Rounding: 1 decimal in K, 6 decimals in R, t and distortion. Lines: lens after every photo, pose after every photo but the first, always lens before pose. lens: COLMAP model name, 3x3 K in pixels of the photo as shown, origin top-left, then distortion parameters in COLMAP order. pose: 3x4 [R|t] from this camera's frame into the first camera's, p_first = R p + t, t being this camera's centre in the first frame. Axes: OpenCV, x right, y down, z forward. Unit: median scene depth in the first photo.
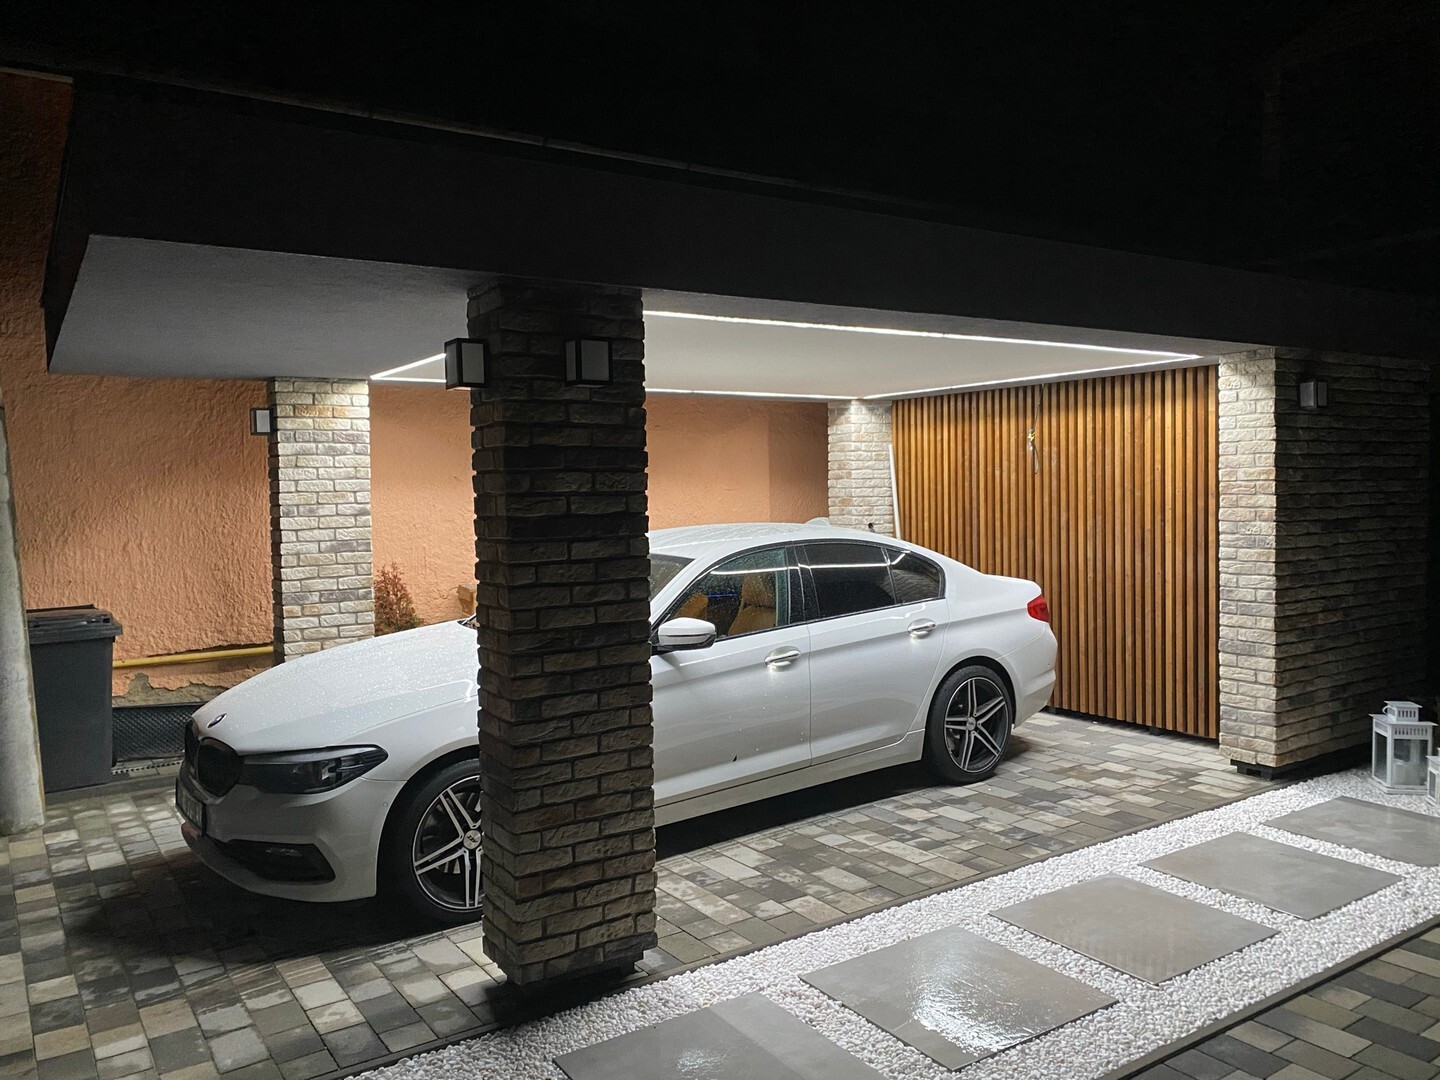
lens RADIAL K [[1103.4, 0, 722.2], [0, 1103.4, 533.6], [0, 0, 1]] dist [0.014937, -0.004944]
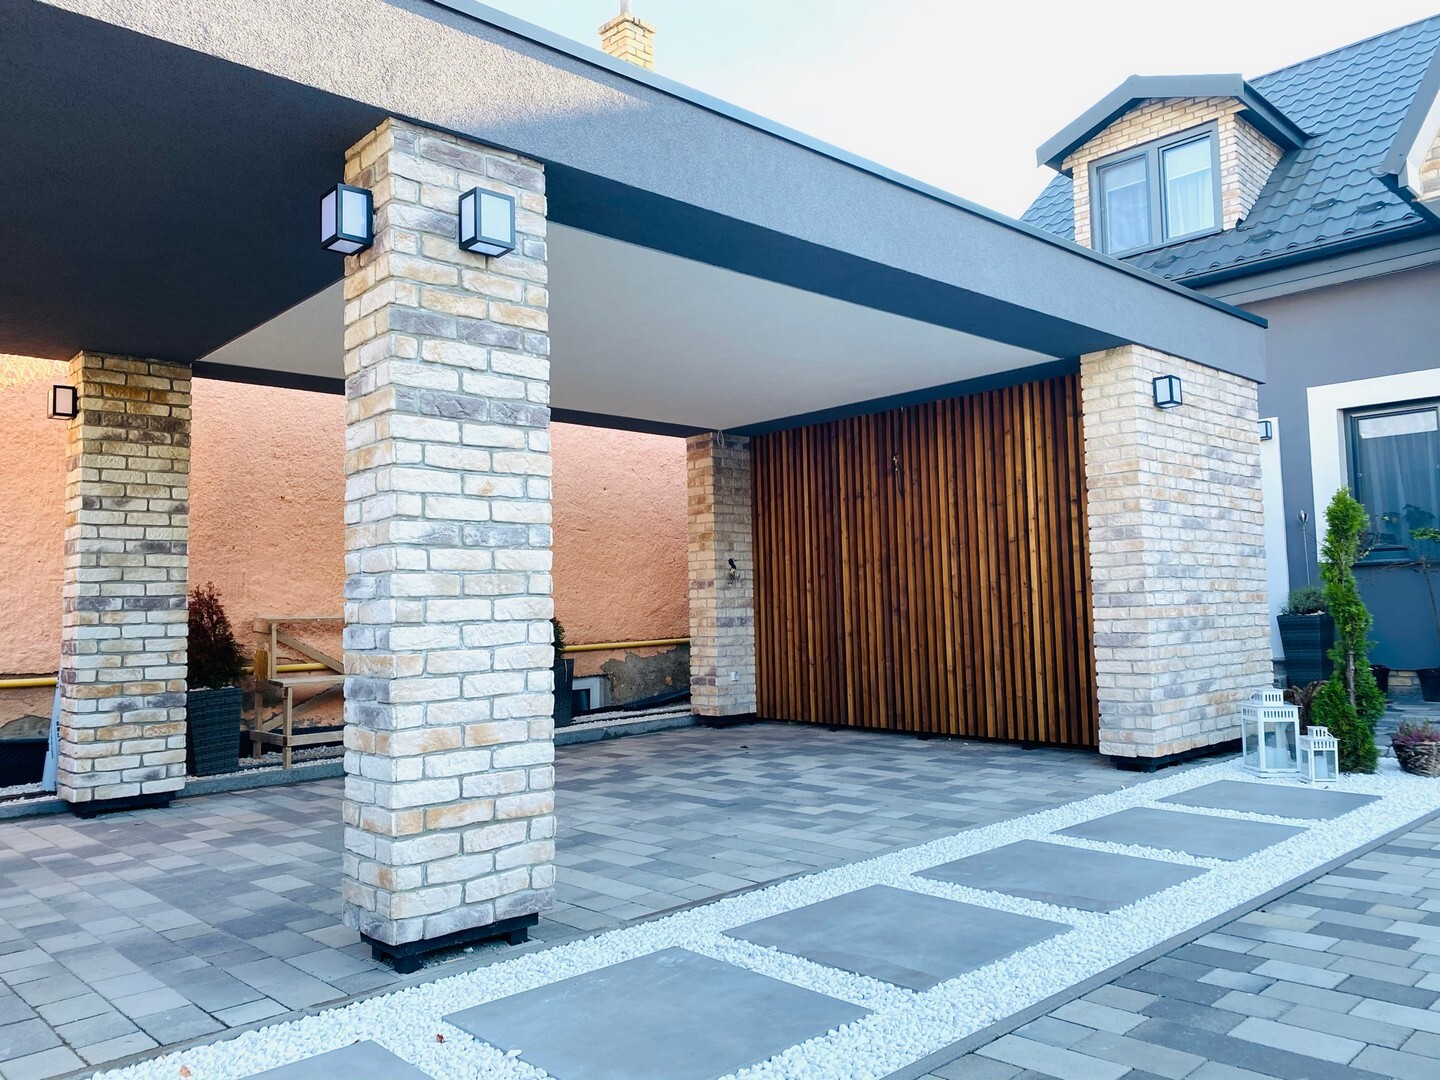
lens RADIAL K [[1099.5, 0, 723.3], [0, 1099.5, 536.3], [0, 0, 1]] dist [0.027356, -0.024809]
pose [[0.986158, 0.005357, 0.165722, -0.047800], [0.014057, 0.993178, -0.115754, 0.123739], [-0.165211, 0.116481, 0.979356, 0.072364]]
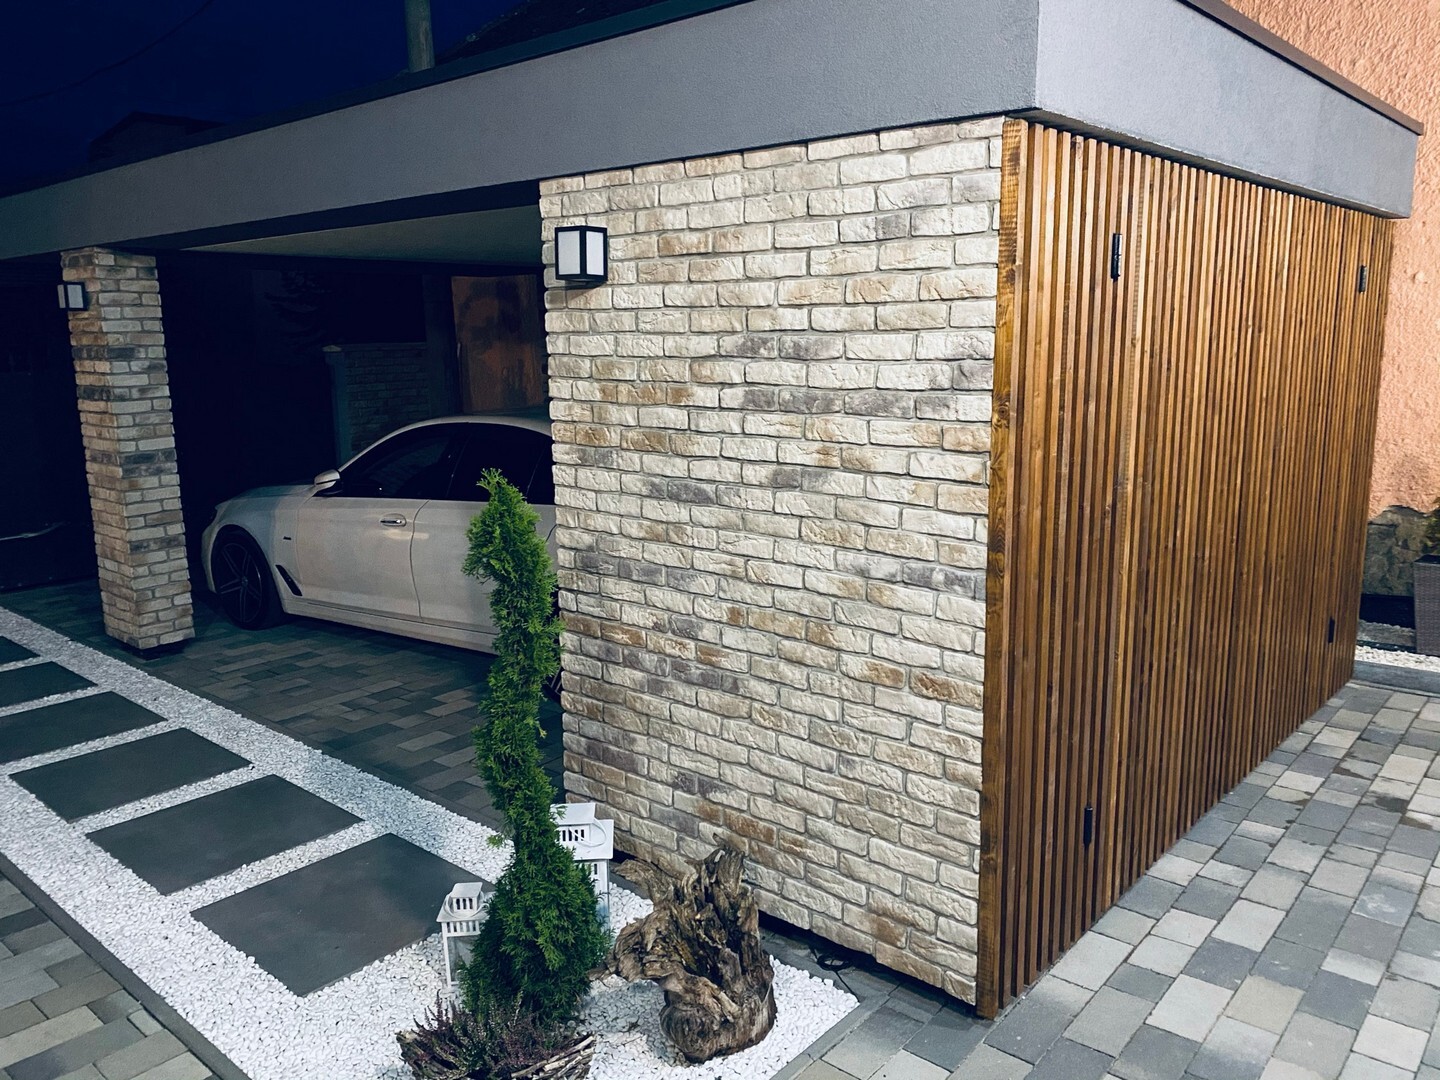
lens RADIAL K [[1099.4, 0, 733.0], [0, 1099.4, 534.8], [0, 0, 1]] dist [0.010243, 0.002632]
pose [[0.267949, 0.190005, -0.944511, 1.126132], [-0.034897, 0.981631, 0.187572, -0.092166], [0.962801, -0.017299, 0.269657, 0.923421]]
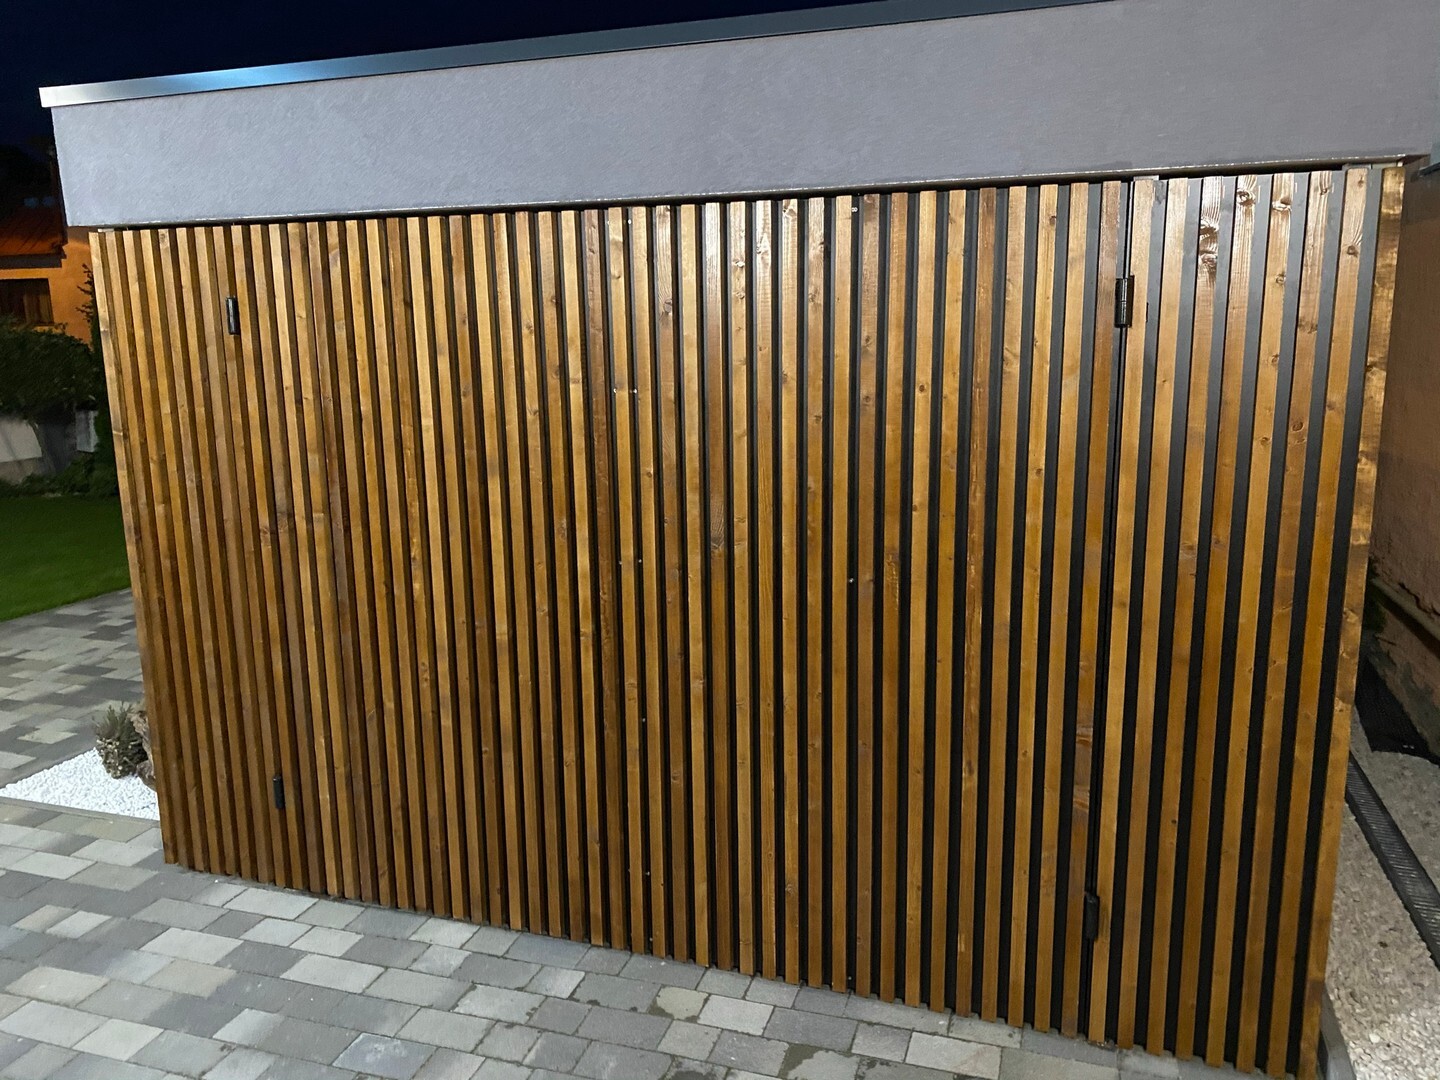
lens RADIAL K [[1076.9, 0, 727.6], [0, 1076.9, 531.0], [0, 0, 1]] dist [0.065416, -0.091964]
pose [[-0.784174, 0.143232, -0.603785, 0.843112], [-0.004244, 0.971736, 0.236031, -0.154738], [0.620527, 0.187652, -0.761402, 1.850281]]
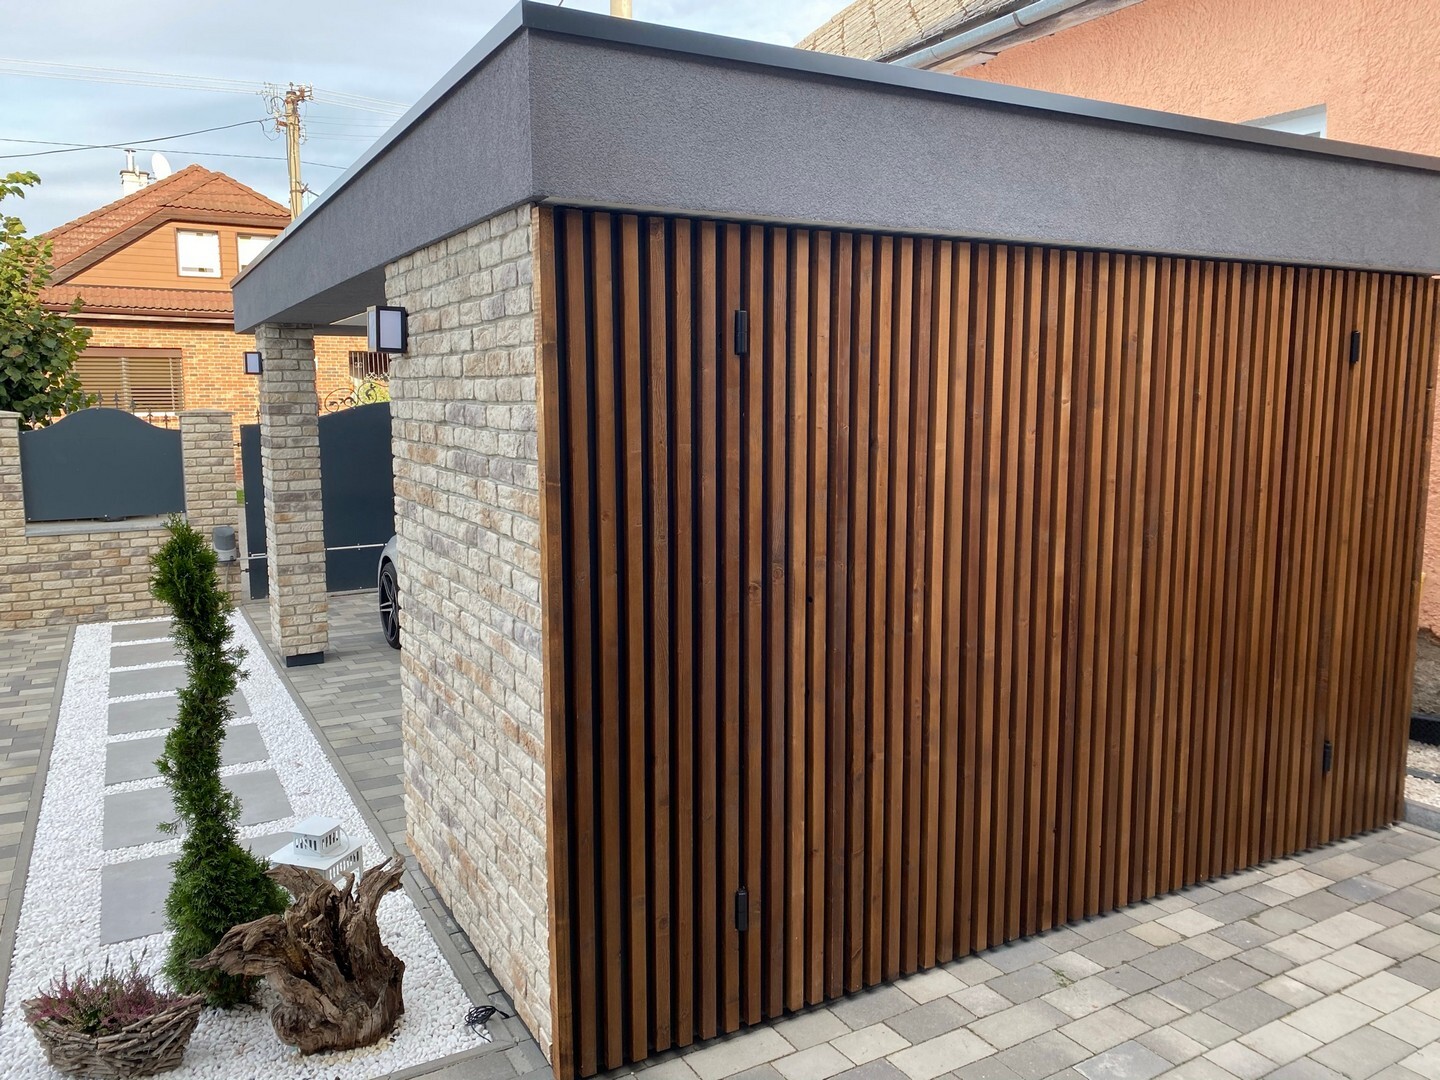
lens RADIAL K [[1097.2, 0, 725.6], [0, 1097.2, 535.0], [0, 0, 1]] dist [0.015823, -0.005044]
pose [[-0.074463, 0.145126, -0.986607, 1.179533], [-0.041160, 0.988064, 0.148446, -0.110717], [0.996374, 0.051663, -0.067601, 1.253524]]
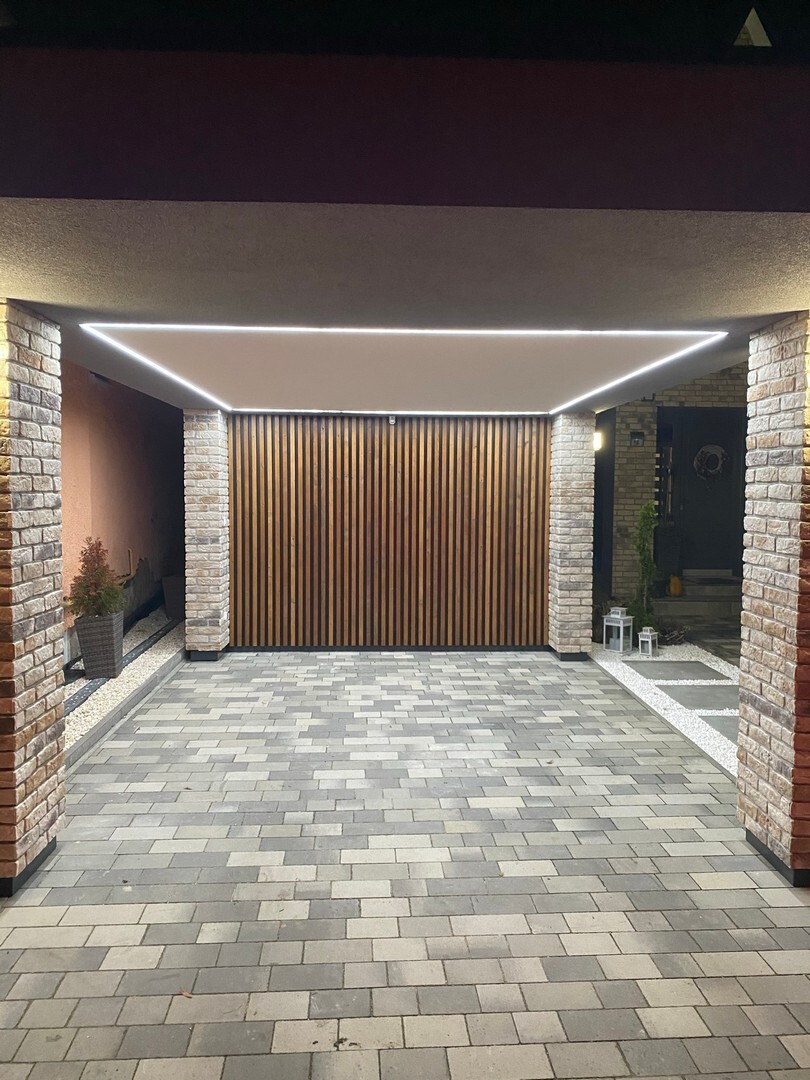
lens RADIAL K [[824.7, 0, 412.4], [0, 824.7, 539.7], [0, 0, 1]] dist [0.027356, -0.024809]
pose [[0.506359, -0.030858, 0.861771, -0.767828], [0.022908, 0.999488, 0.022329, -0.002856], [-0.862019, 0.008435, 0.506806, 0.581618]]
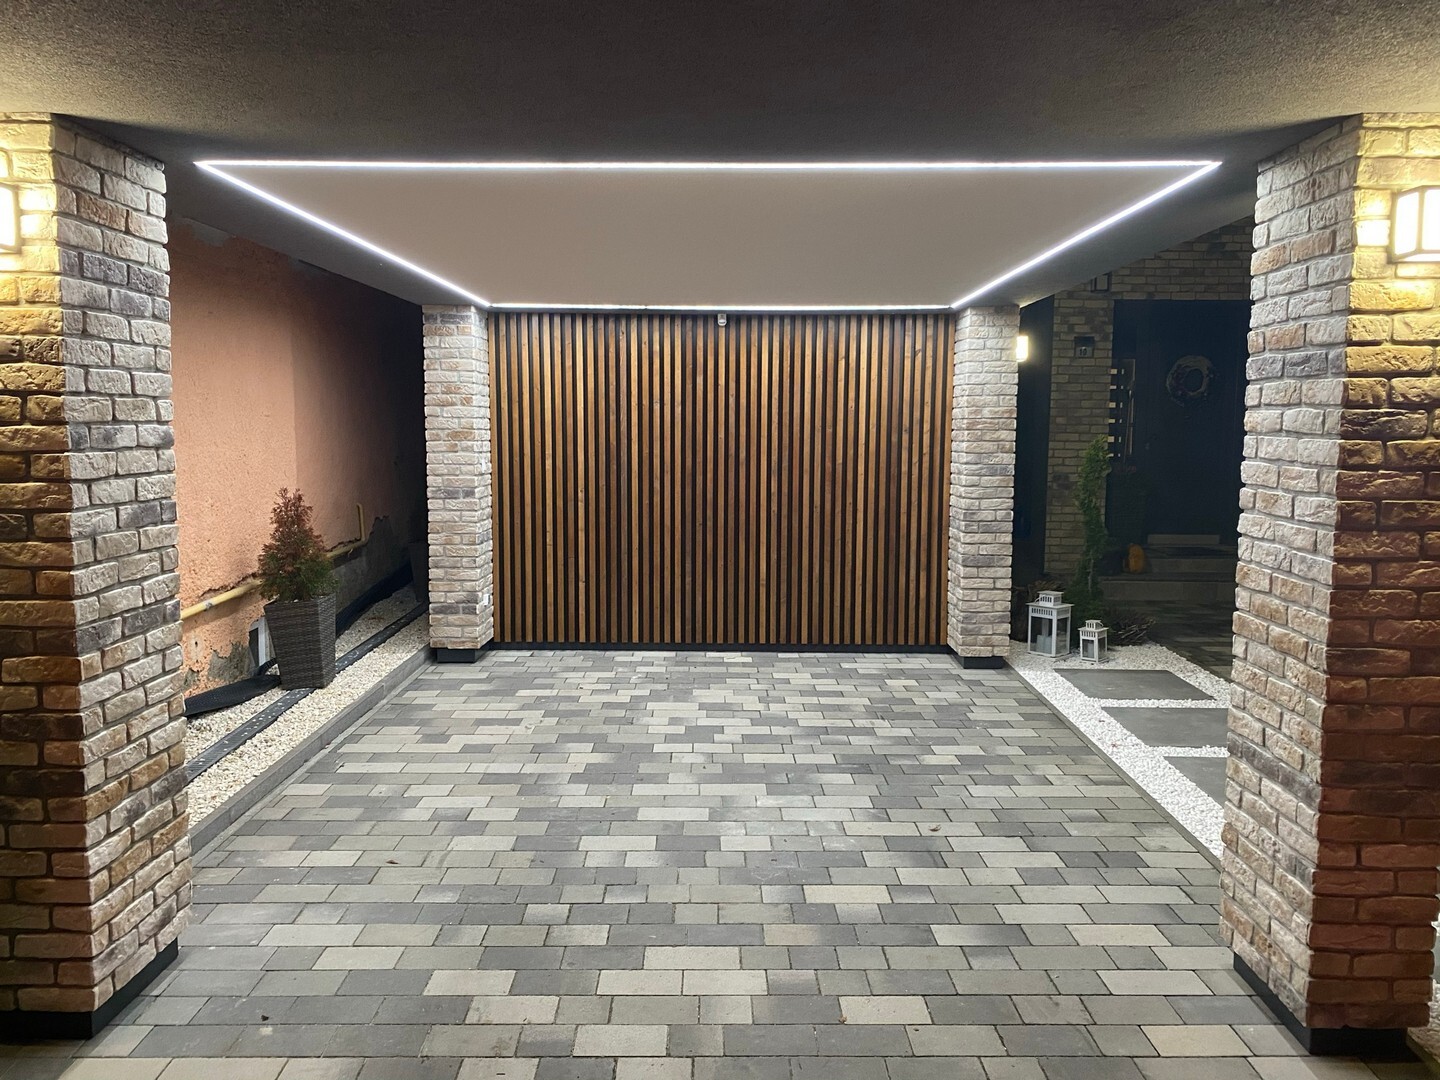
lens RADIAL K [[1099.5, 0, 723.3], [0, 1099.5, 536.3], [0, 0, 1]] dist [0.027356, -0.024809]
pose [[0.552223, -0.065552, 0.831115, -0.668551], [0.022033, 0.997703, 0.064051, -0.004132], [-0.833405, -0.017058, 0.552399, 0.598460]]
